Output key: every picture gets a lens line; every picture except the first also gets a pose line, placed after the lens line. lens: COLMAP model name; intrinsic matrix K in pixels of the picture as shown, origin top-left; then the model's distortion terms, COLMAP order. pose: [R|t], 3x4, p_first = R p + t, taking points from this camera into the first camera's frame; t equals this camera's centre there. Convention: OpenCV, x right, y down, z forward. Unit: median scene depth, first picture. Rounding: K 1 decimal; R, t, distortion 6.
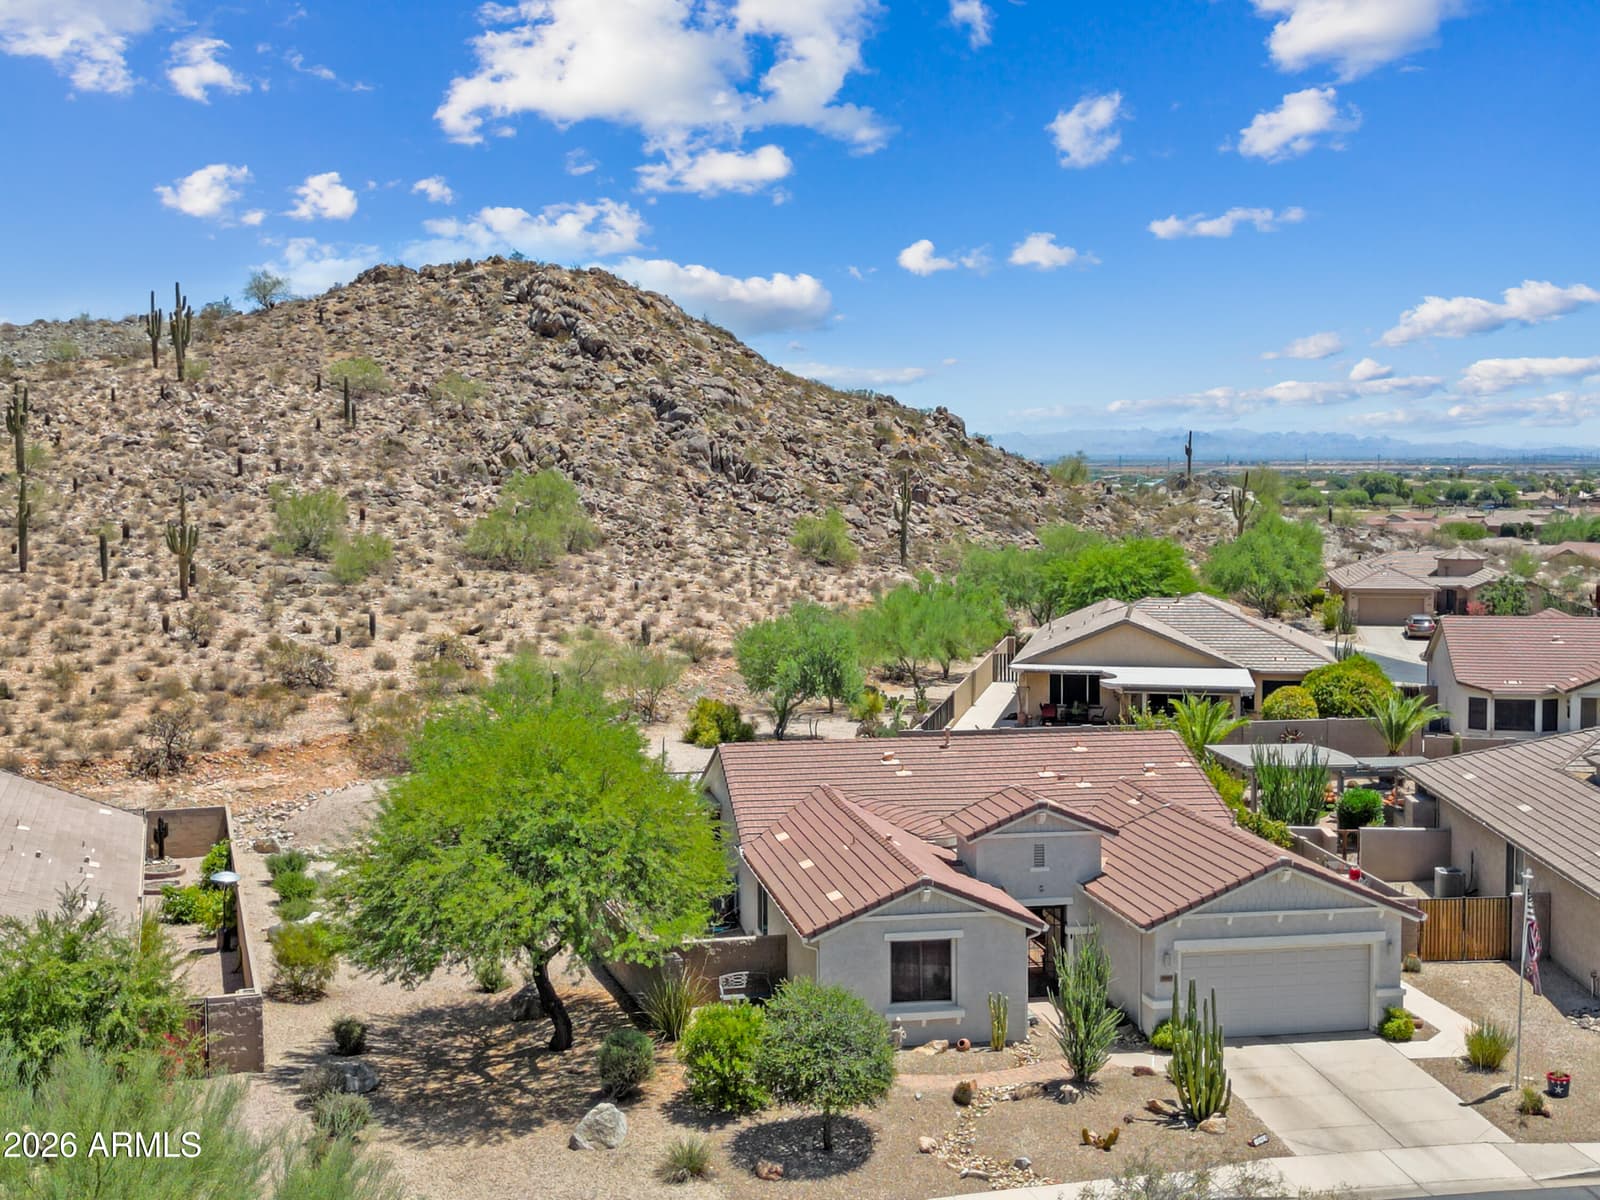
lens RADIAL K [[1846.4, 0, 805.7], [0, 1846.4, 565.9], [0, 0, 1]] dist [0.147926, -0.380467]
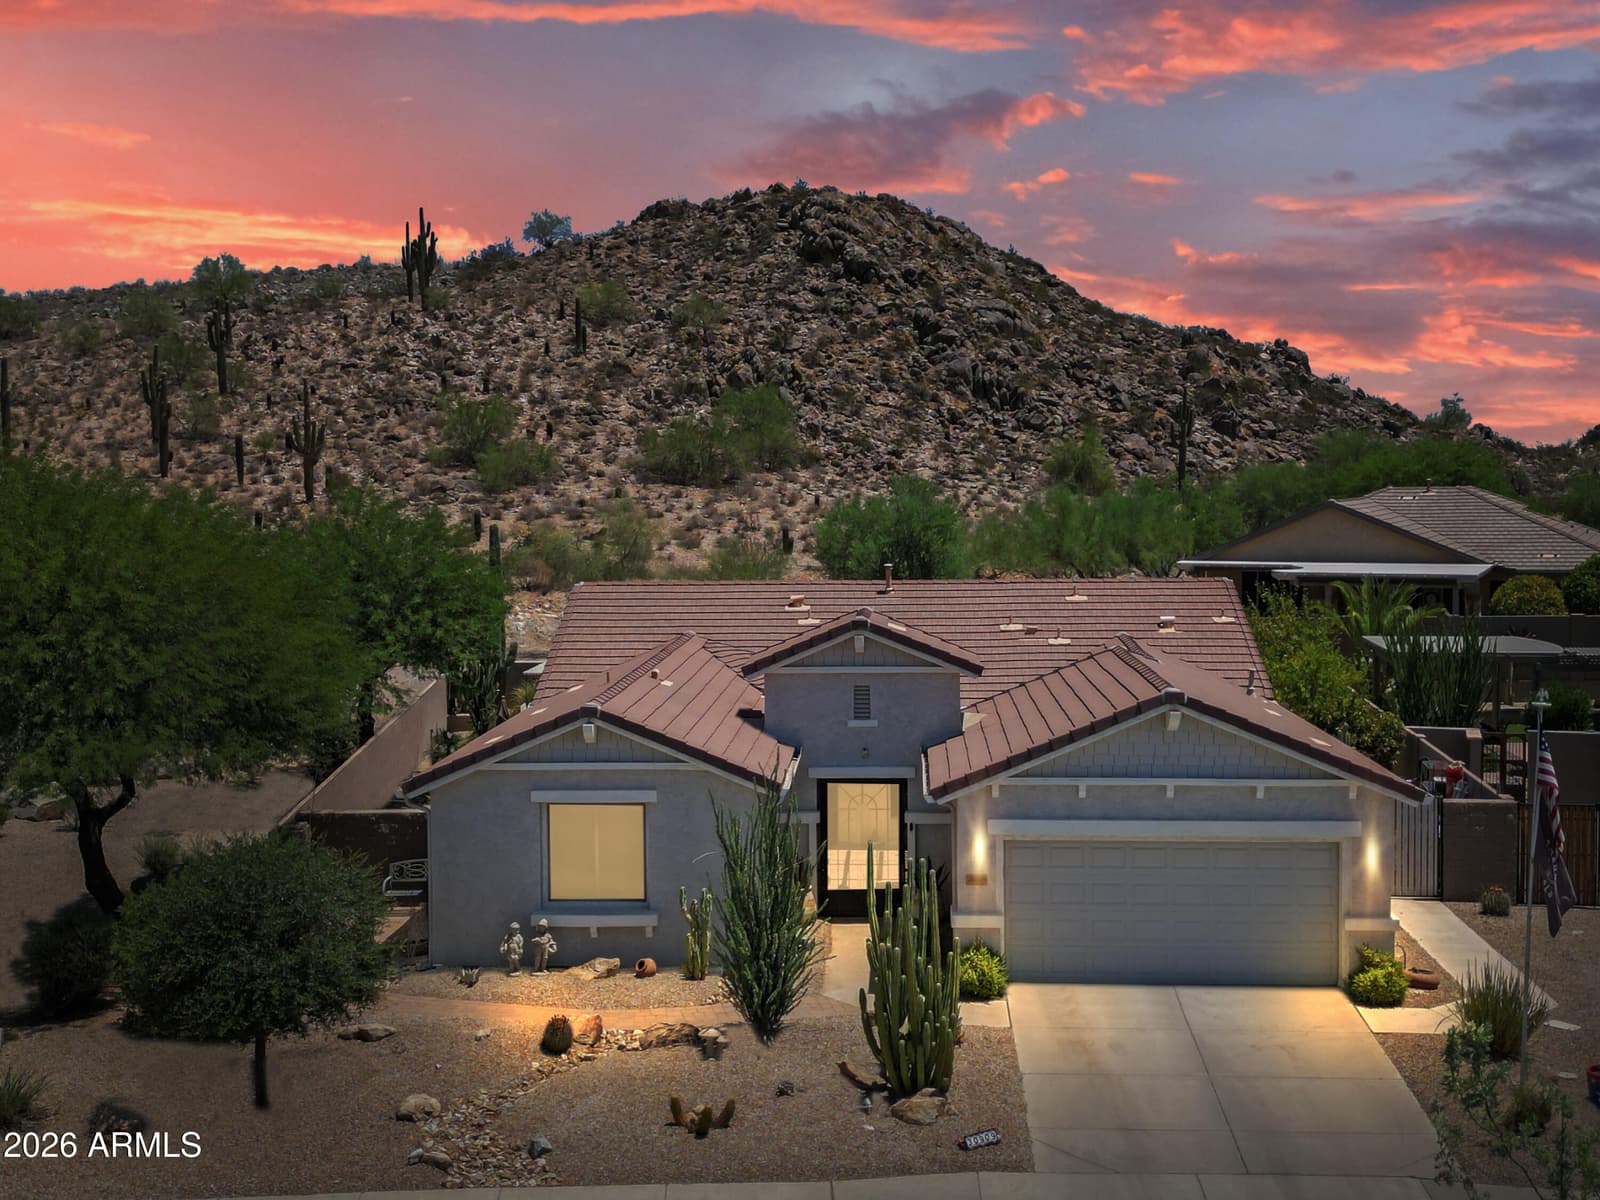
lens RADIAL K [[1870.1, 0, 797.5], [0, 1870.1, 566.1], [0, 0, 1]] dist [0.180082, -0.533232]
pose [[0.973743, 0.006434, -0.227560, 0.068710], [-0.006652, 0.999978, -0.000192, 0.029076], [0.227554, 0.001700, 0.973764, 0.093206]]
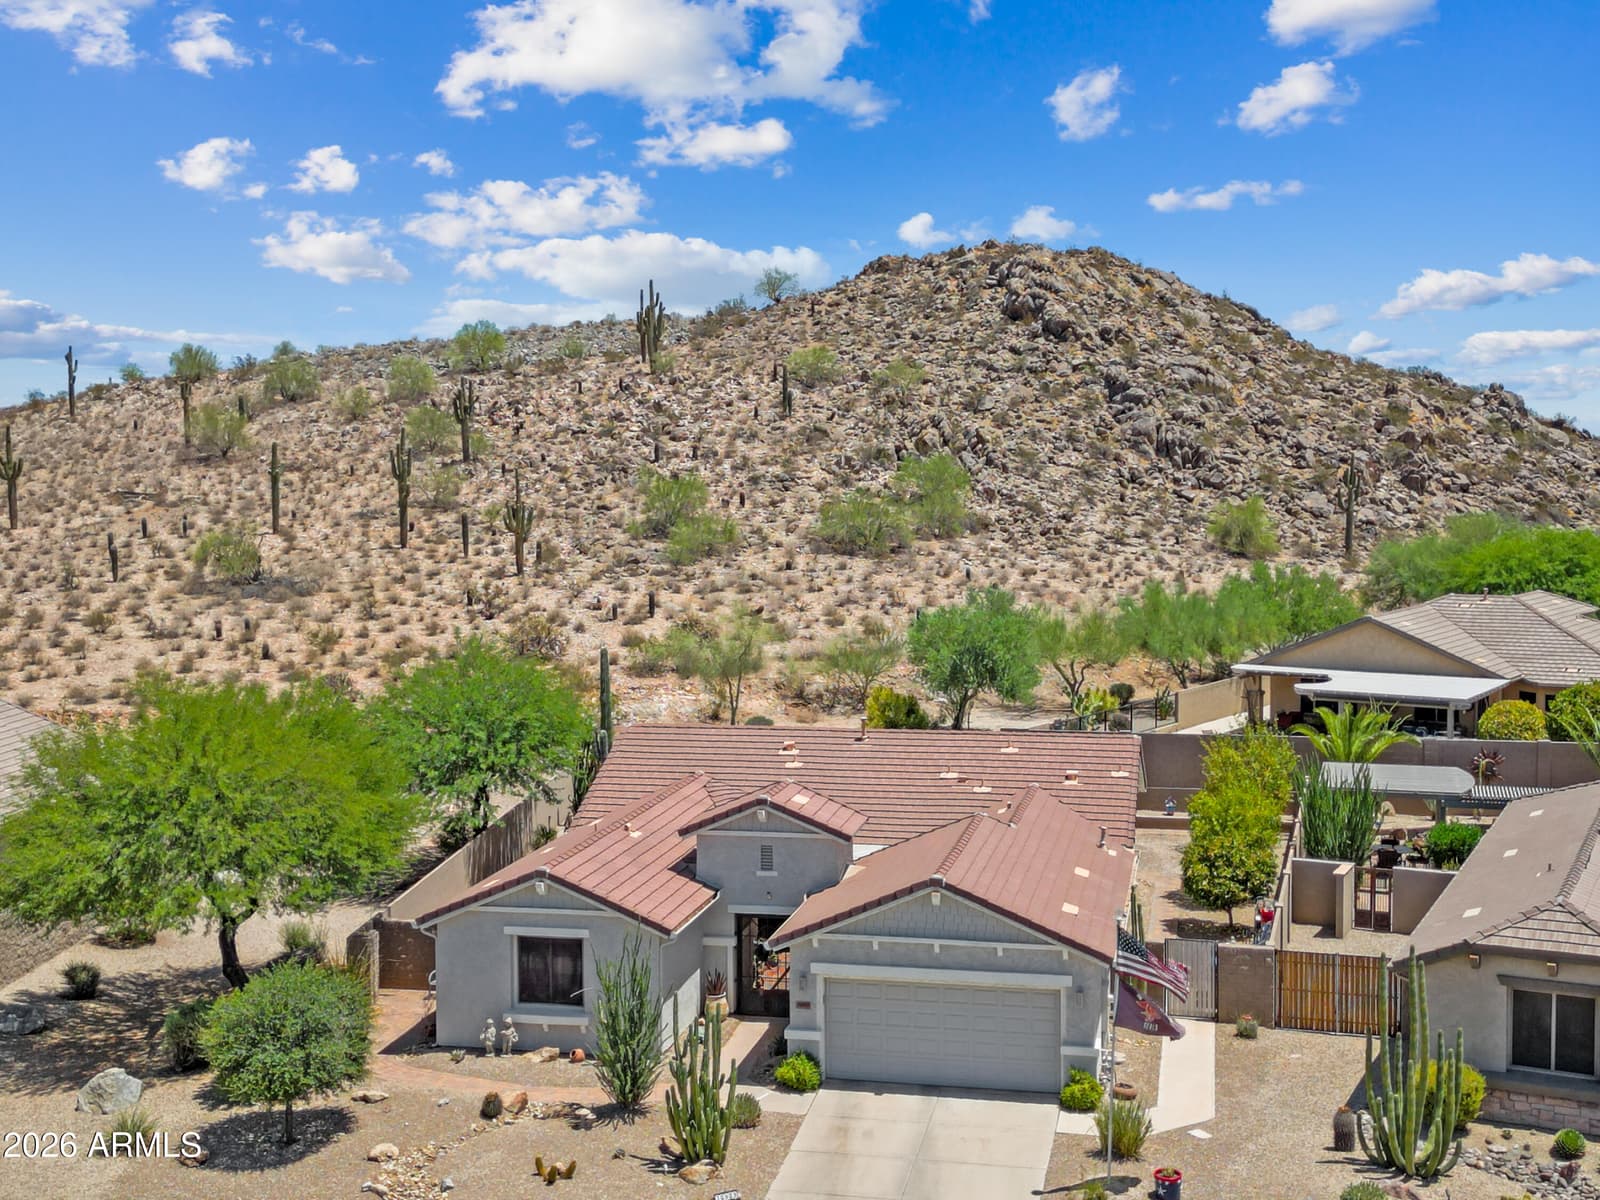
lens RADIAL K [[1870.1, 0, 797.5], [0, 1870.1, 566.1], [0, 0, 1]] dist [0.180082, -0.533232]
pose [[0.928162, 0.017146, -0.371780, 0.127666], [-0.016615, 0.999851, 0.004632, 0.003004], [0.371804, 0.001877, 0.928309, 0.044741]]
